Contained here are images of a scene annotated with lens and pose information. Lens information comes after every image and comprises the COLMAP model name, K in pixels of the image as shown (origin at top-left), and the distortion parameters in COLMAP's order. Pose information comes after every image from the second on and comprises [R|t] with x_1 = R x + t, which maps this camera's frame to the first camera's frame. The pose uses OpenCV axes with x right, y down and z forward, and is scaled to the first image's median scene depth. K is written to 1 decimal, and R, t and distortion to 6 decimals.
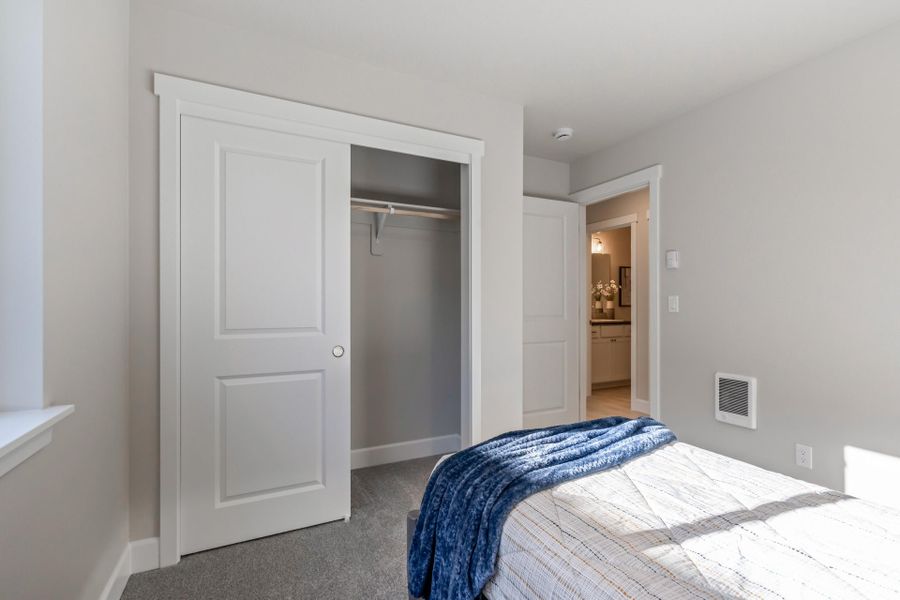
lens RADIAL K [[414.0, 0, 451.7], [0, 414.0, 311.2], [0, 0, 1]] dist [0.002334, 0.000102]
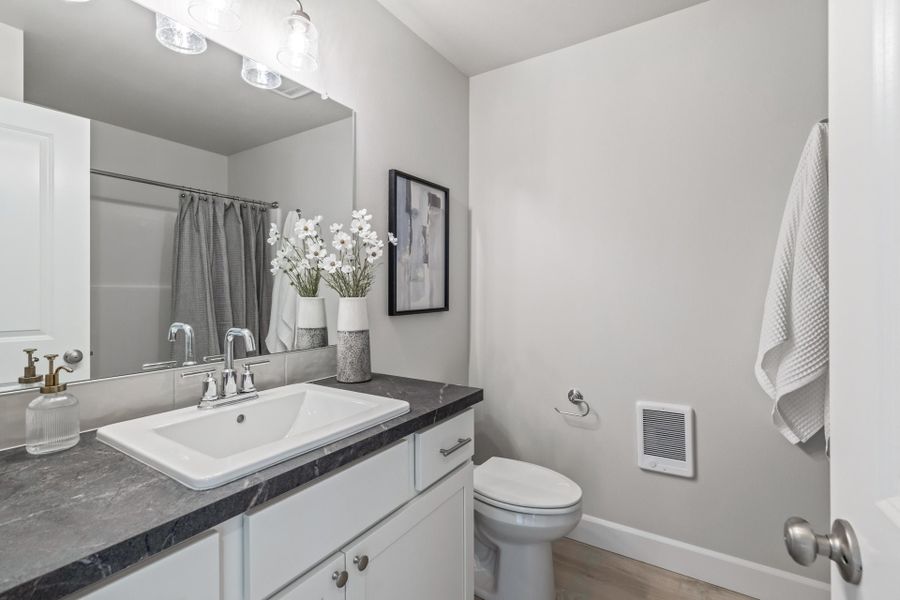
lens RADIAL K [[408.1, 0, 452.9], [0, 408.1, 294.8], [0, 0, 1]] dist [0.000748, 0.000071]
pose [[0.857806, -0.002648, 0.513966, 0.308398], [0.007834, 0.999938, -0.007923, -0.023395], [-0.513913, 0.010823, 0.857774, 0.763181]]
